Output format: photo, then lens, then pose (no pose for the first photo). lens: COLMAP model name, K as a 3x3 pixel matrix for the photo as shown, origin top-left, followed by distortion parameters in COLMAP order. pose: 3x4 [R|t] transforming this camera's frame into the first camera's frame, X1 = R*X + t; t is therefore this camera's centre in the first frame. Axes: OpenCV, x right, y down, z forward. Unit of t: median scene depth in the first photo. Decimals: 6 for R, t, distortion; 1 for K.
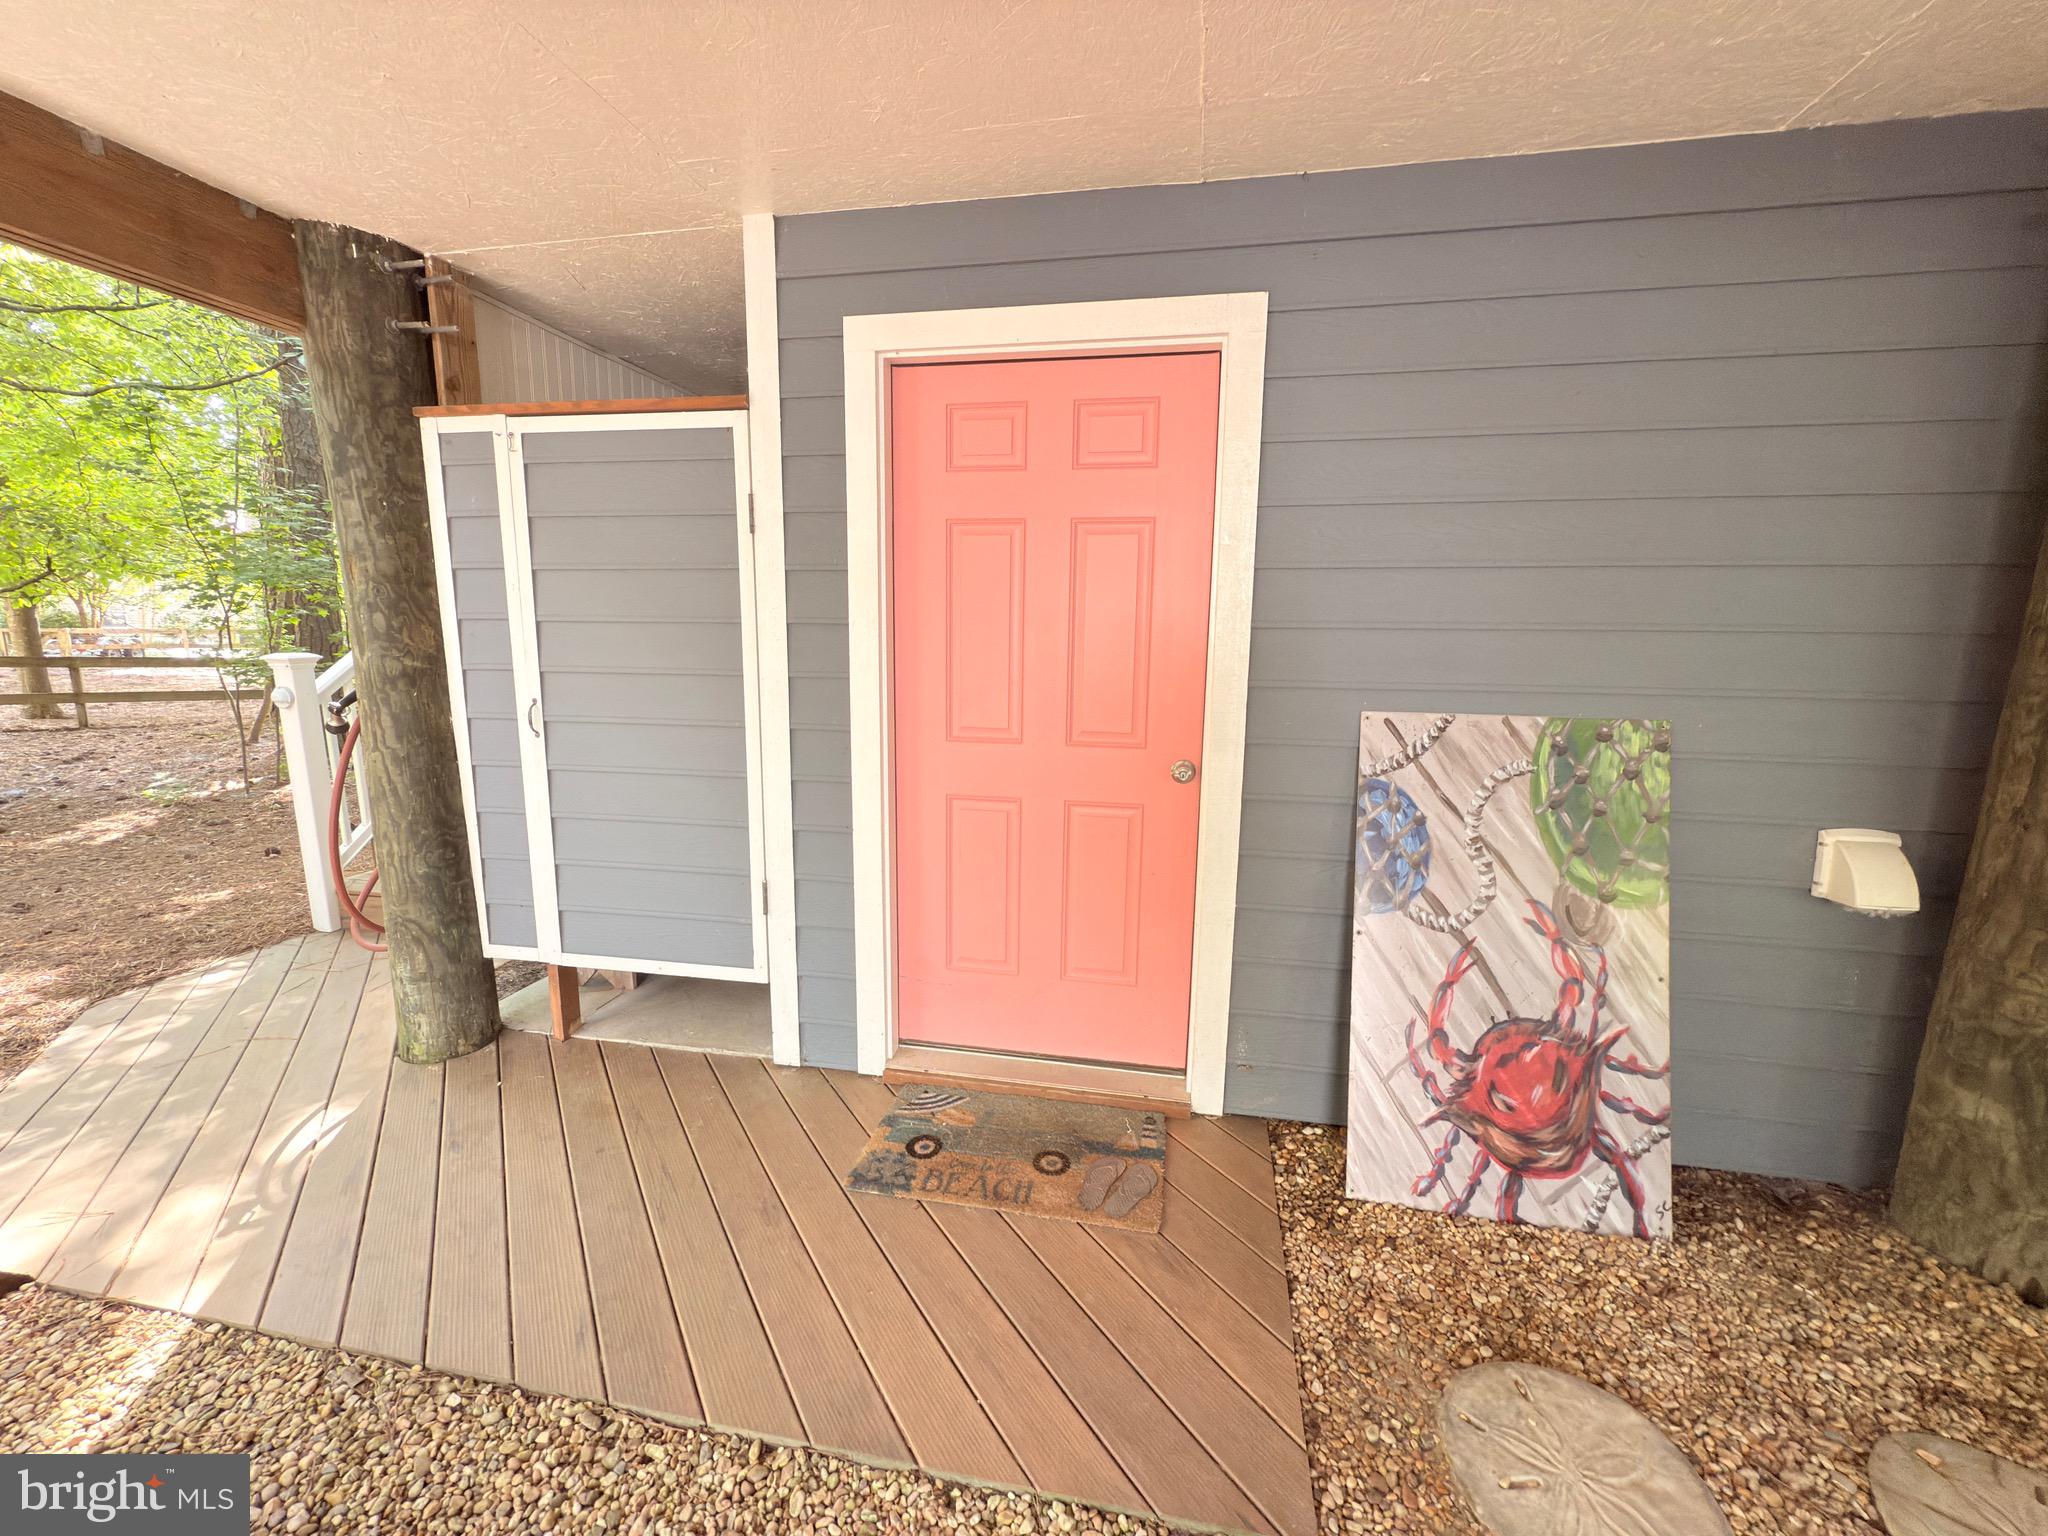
lens RADIAL K [[818.1, 0, 1024.5], [0, 818.1, 764.5], [0, 0, 1]] dist [-0.000793, 0.000229]
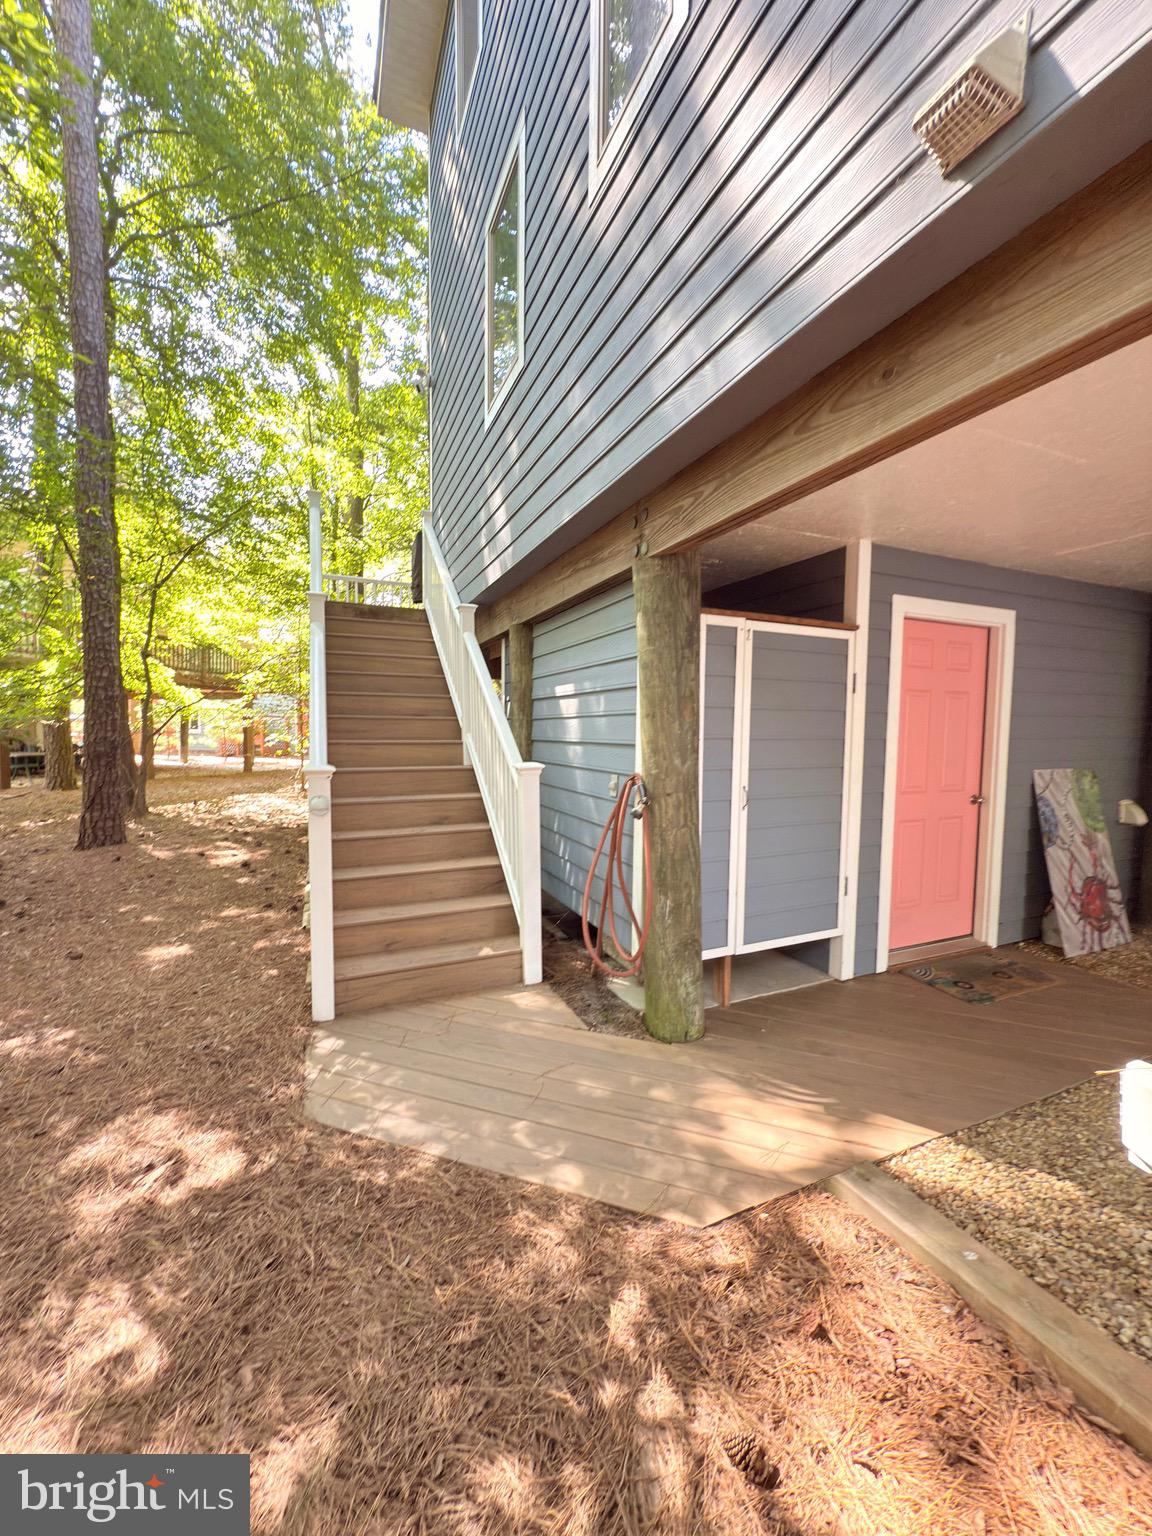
lens RADIAL K [[613.6, 0, 574.6], [0, 613.6, 764.0], [0, 0, 1]] dist [-0.000793, 0.000229]
pose [[0.823083, -0.042167, 0.566353, -1.939864], [0.085947, 0.995003, -0.050825, -0.113617], [-0.561380, 0.090509, 0.822594, 0.222665]]
